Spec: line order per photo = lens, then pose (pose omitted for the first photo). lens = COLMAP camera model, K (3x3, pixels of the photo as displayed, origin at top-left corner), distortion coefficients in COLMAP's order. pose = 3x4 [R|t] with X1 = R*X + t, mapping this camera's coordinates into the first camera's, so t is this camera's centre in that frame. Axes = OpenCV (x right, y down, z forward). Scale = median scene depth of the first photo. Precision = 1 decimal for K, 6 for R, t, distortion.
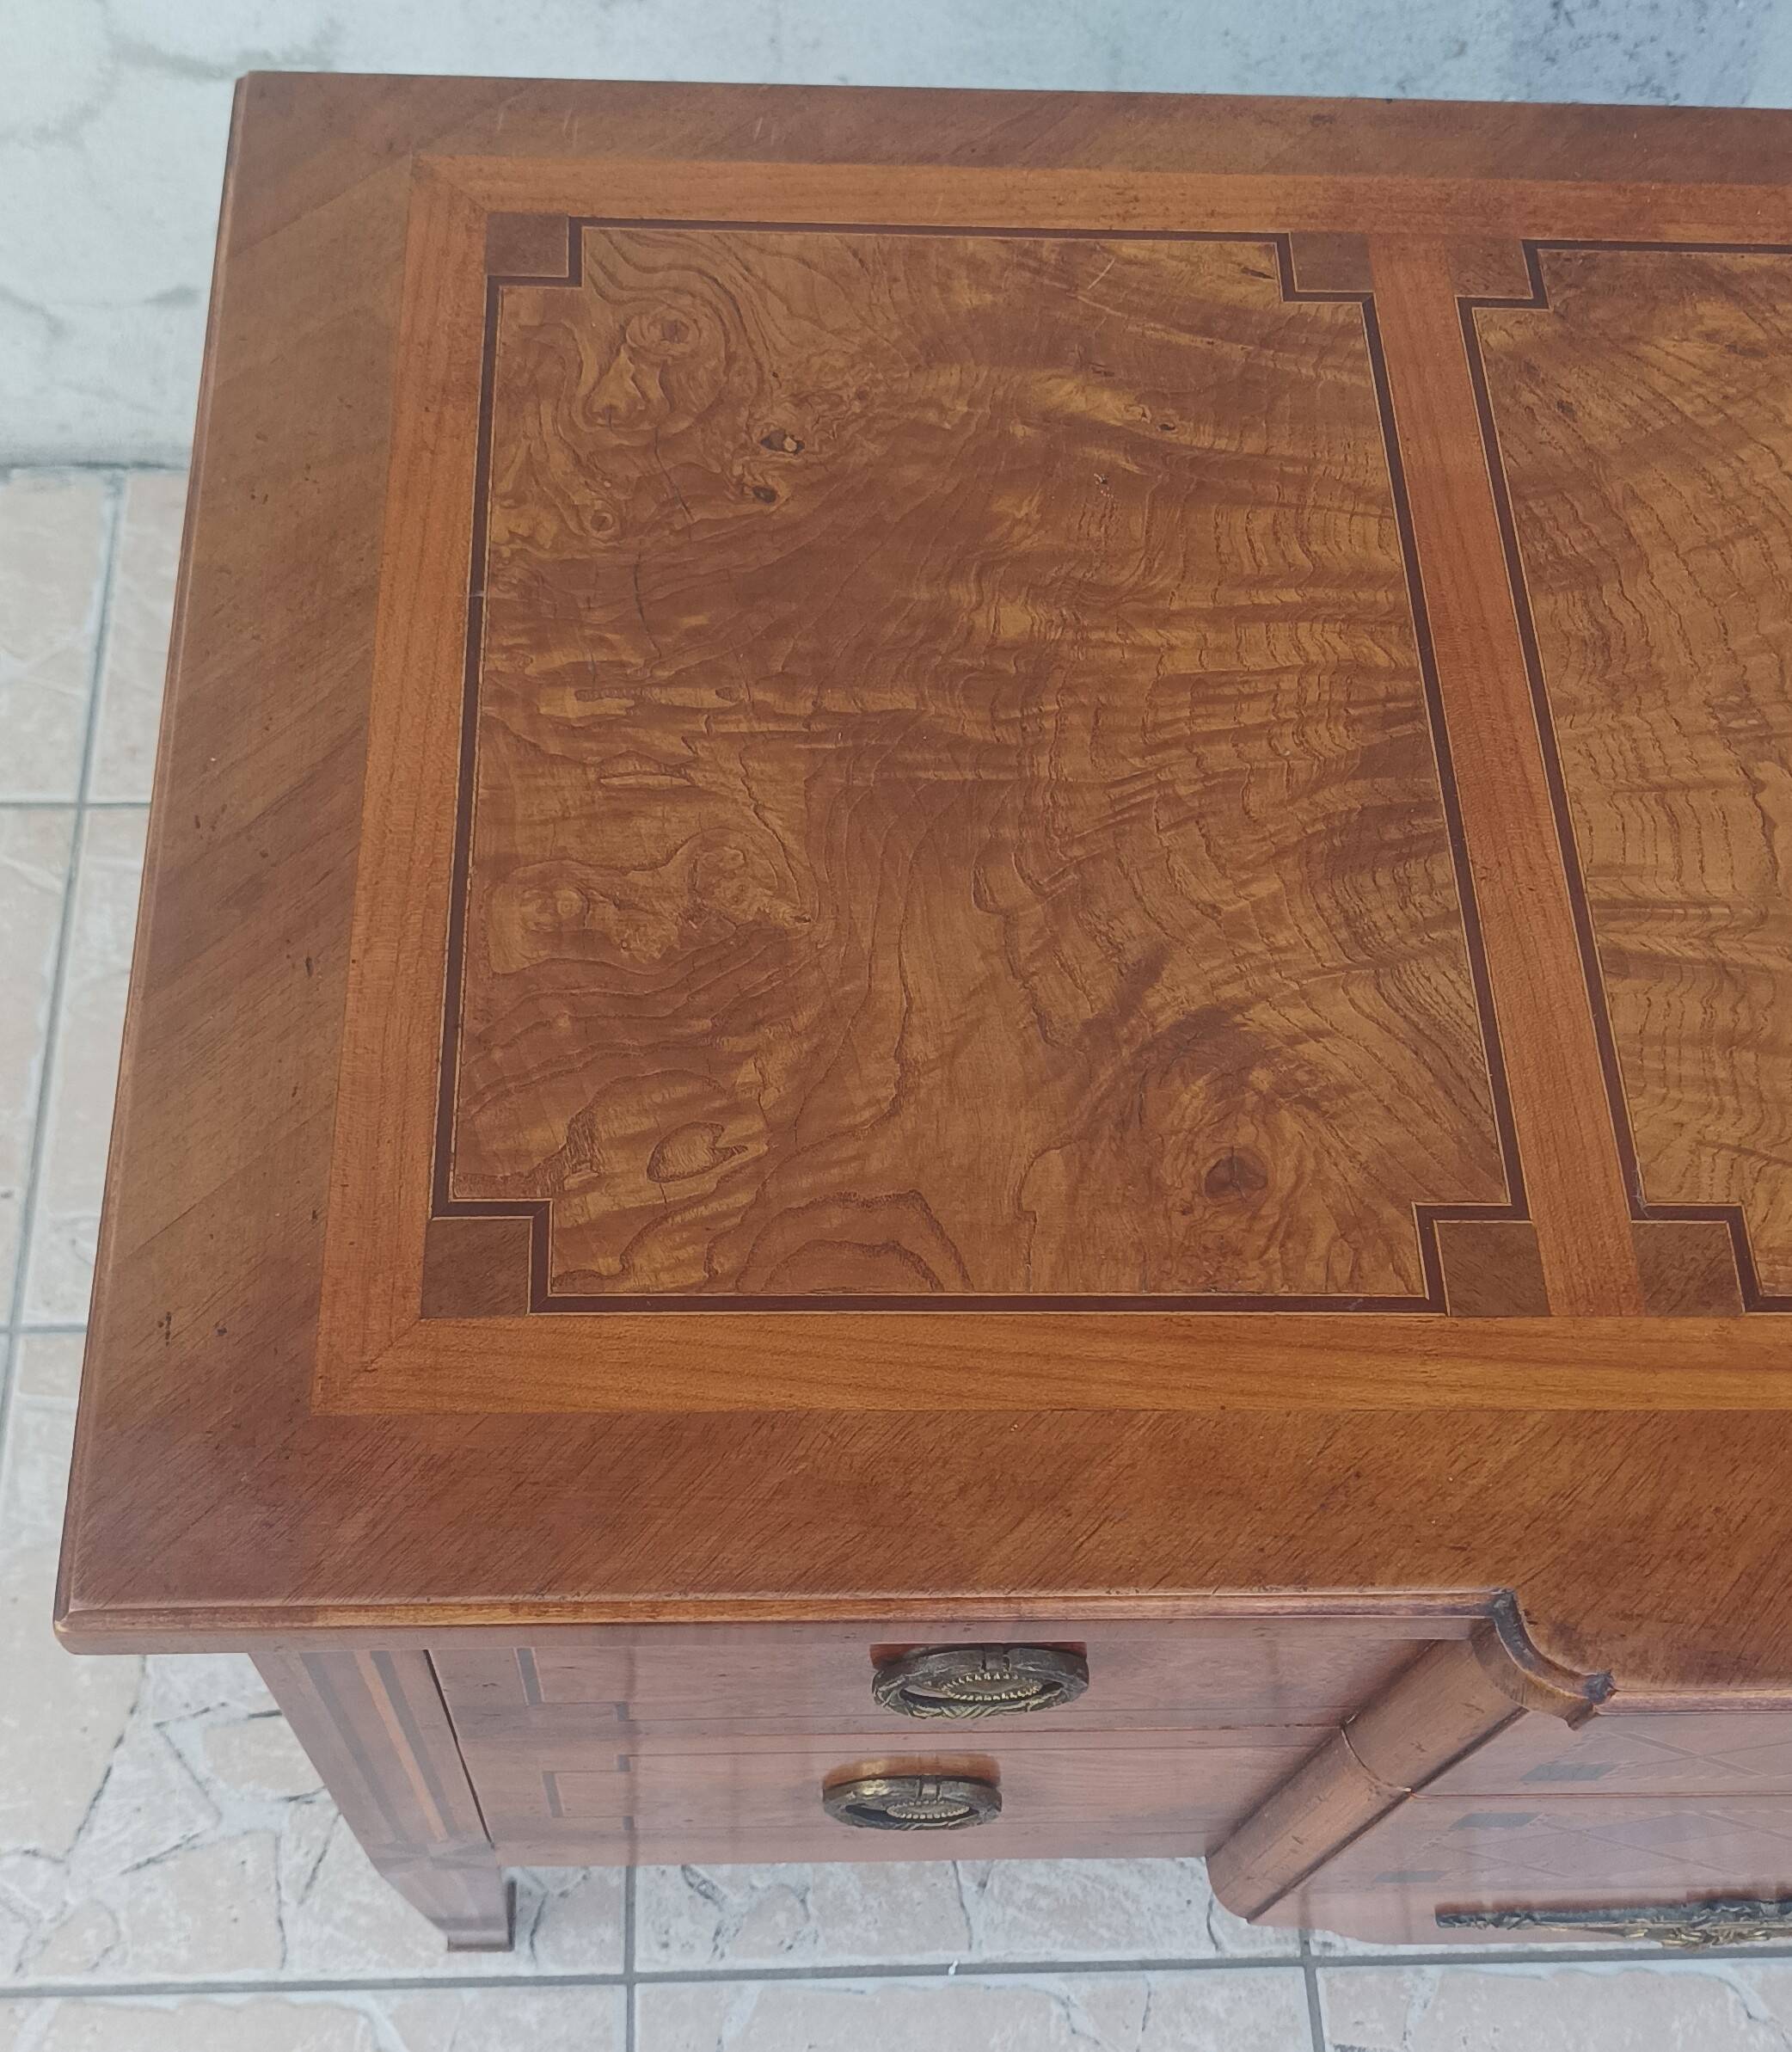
lens RADIAL K [[2471.5, 0, 898.1], [0, 2471.5, 1144.2], [0, 0, 1]] dist [0.049231, -0.058935]
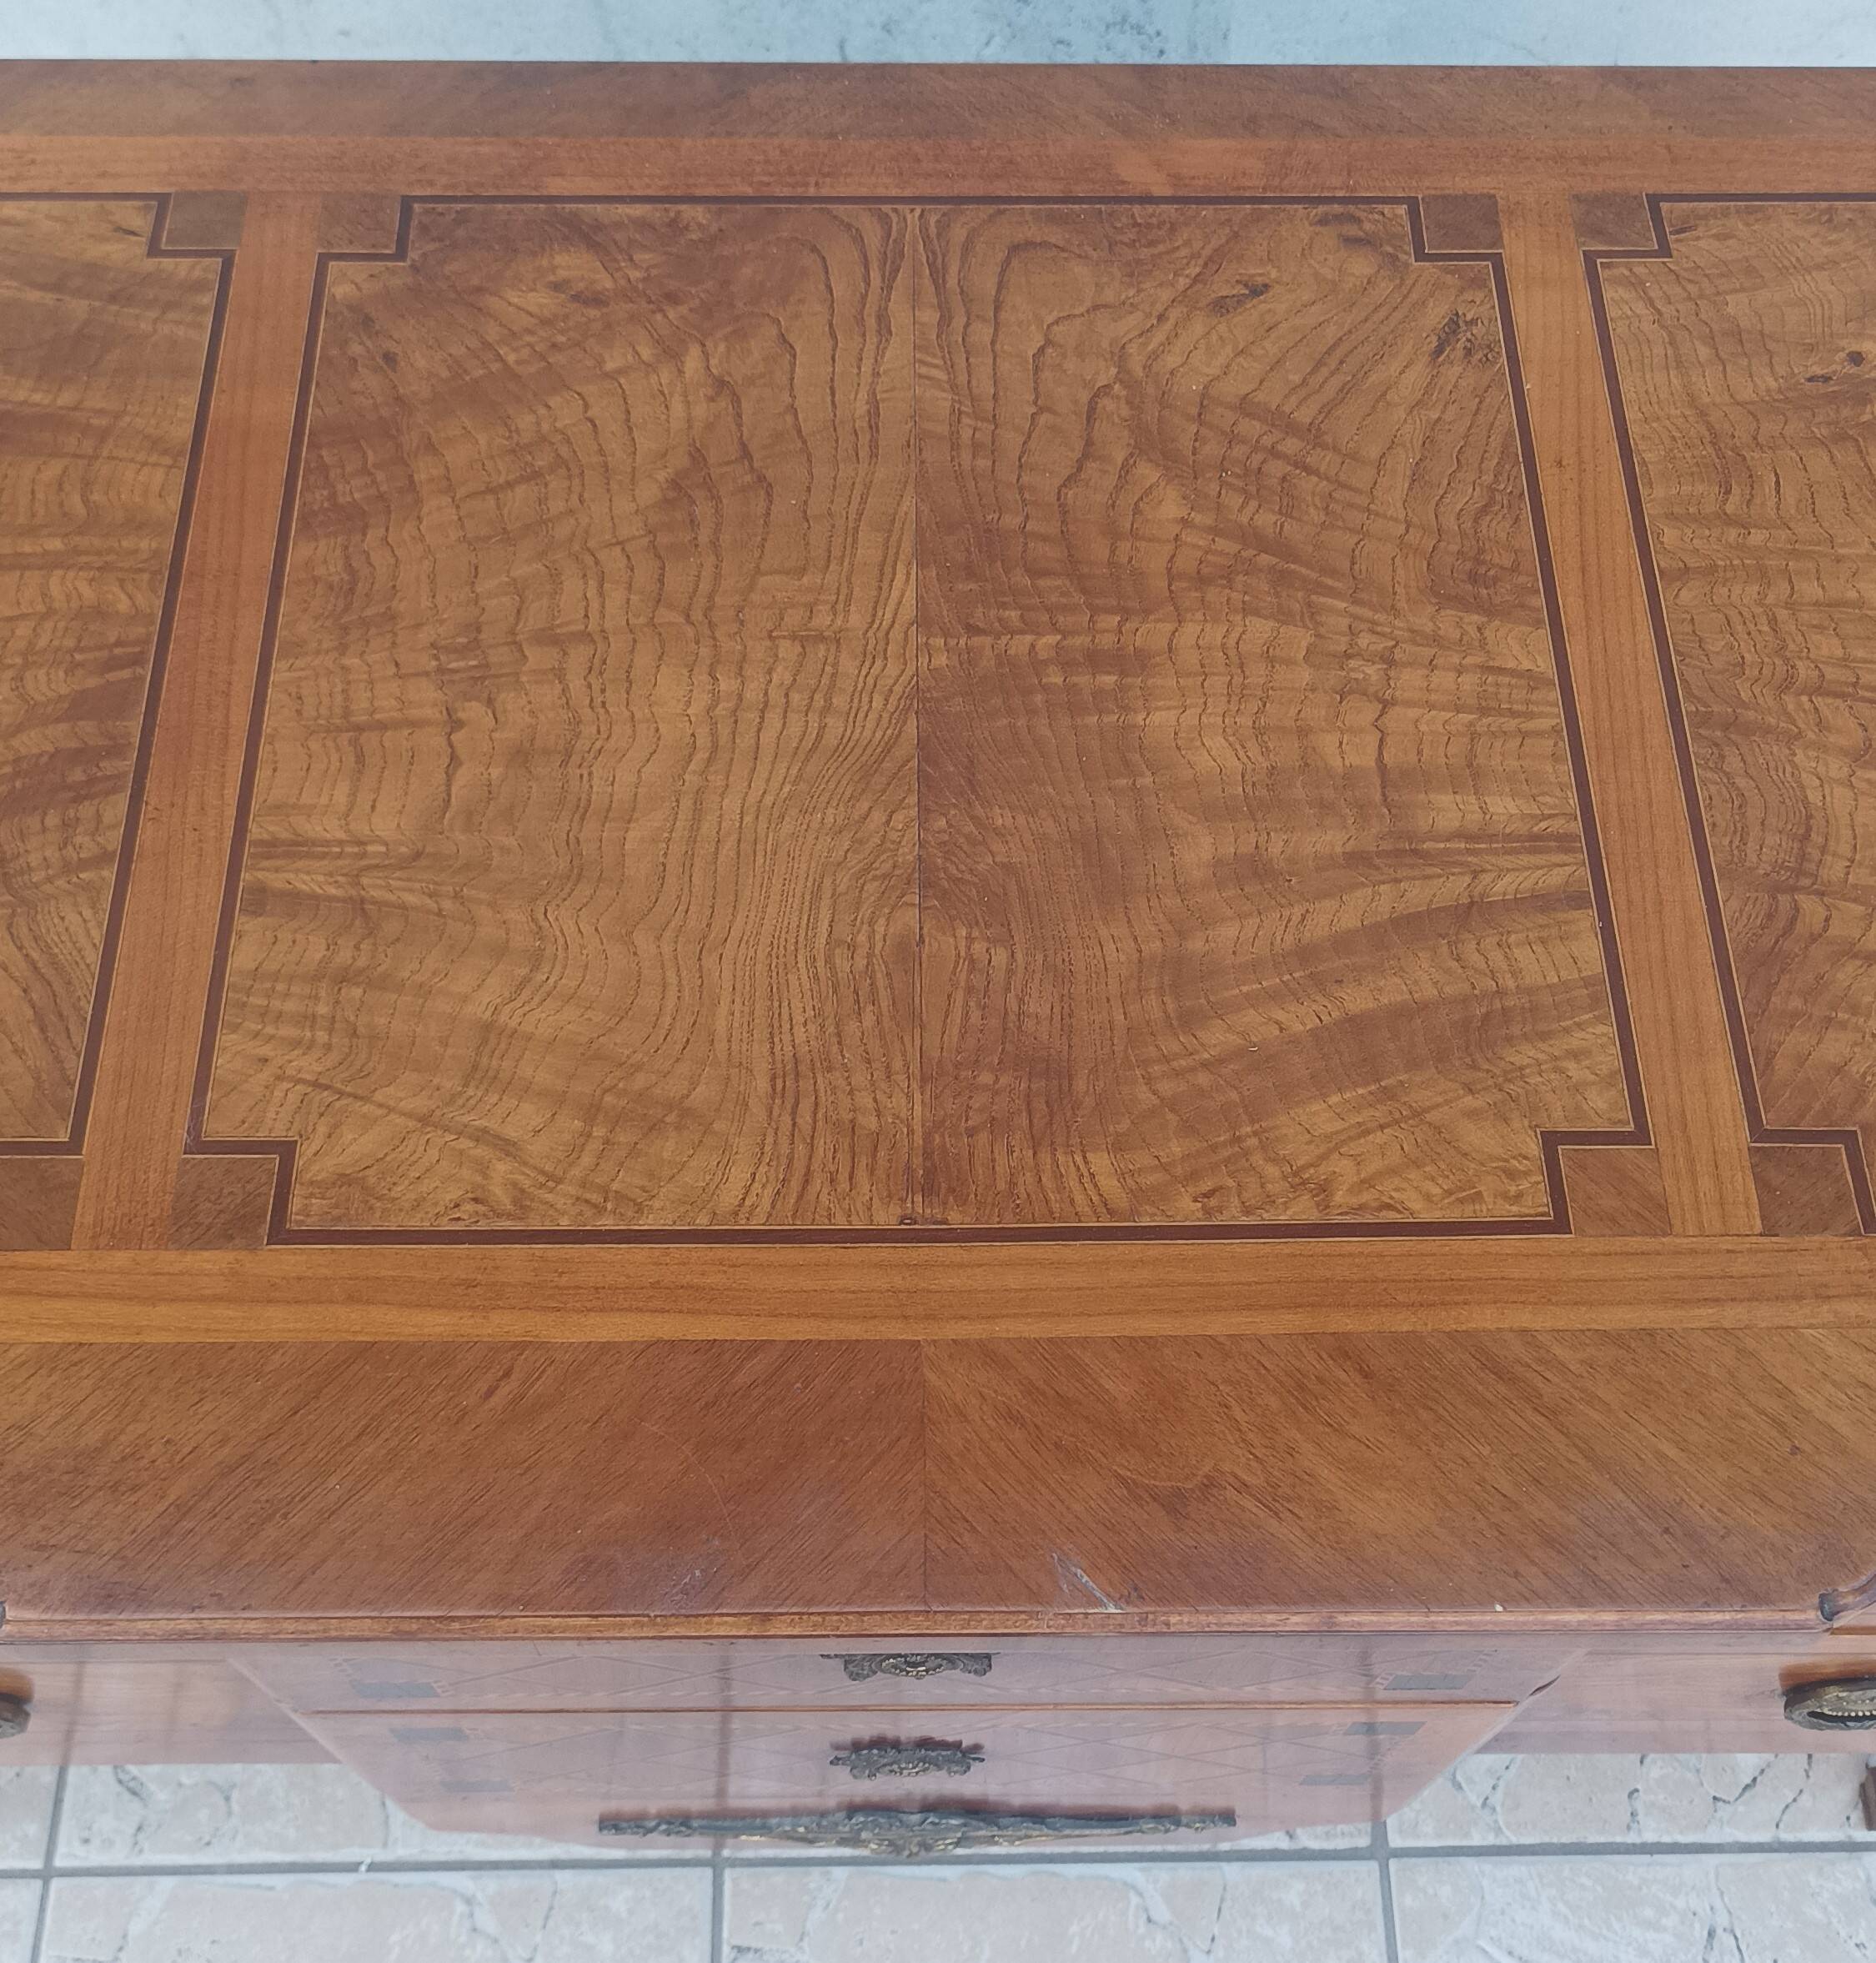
lens RADIAL K [[2430.8, 0, 938.0], [0, 2430.8, 981.5], [0, 0, 1]] dist [0.005457, 0.041138]
pose [[0.998678, -0.005850, -0.051076, 0.583558], [0.004747, 0.999754, -0.021679, -0.015635], [0.051191, 0.021408, 0.998459, 0.010333]]
